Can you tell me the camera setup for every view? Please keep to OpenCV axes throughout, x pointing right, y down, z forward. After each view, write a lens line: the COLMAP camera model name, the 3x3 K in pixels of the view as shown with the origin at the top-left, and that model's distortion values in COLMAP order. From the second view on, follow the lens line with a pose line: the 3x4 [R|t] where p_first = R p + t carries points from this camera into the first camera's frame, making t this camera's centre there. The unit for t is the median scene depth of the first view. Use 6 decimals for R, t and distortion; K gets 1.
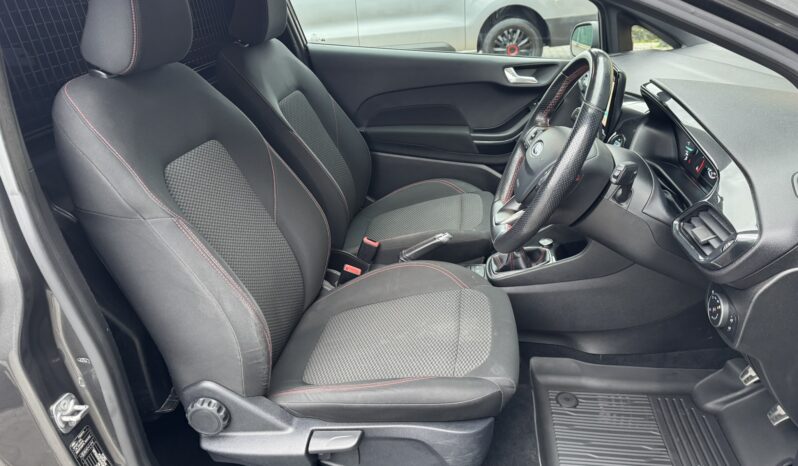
lens RADIAL K [[553.5, 0, 398.9], [0, 553.5, 228.9], [0, 0, 1]] dist [0.063605, -0.080894]
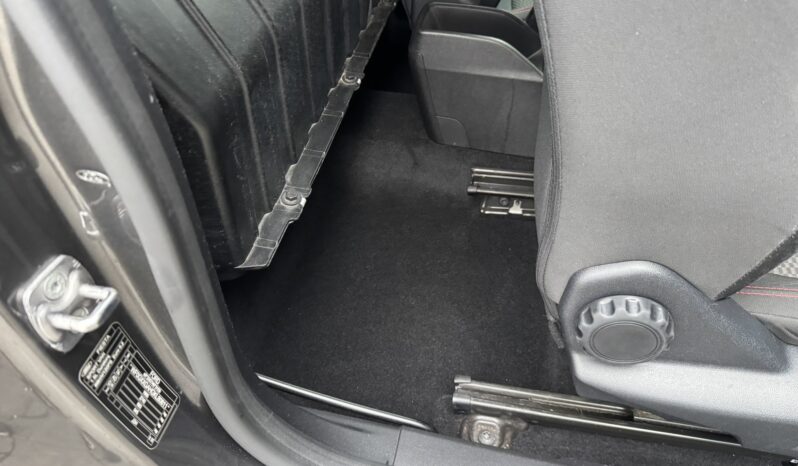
lens RADIAL K [[553.5, 0, 399.7], [0, 553.5, 236.5], [0, 0, 1]] dist [0.063605, -0.080894]
pose [[0.993893, 0.099075, 0.048585, -0.373094], [-0.110051, 0.922220, 0.370673, 0.109700], [-0.008082, -0.373756, 0.927492, 0.636859]]
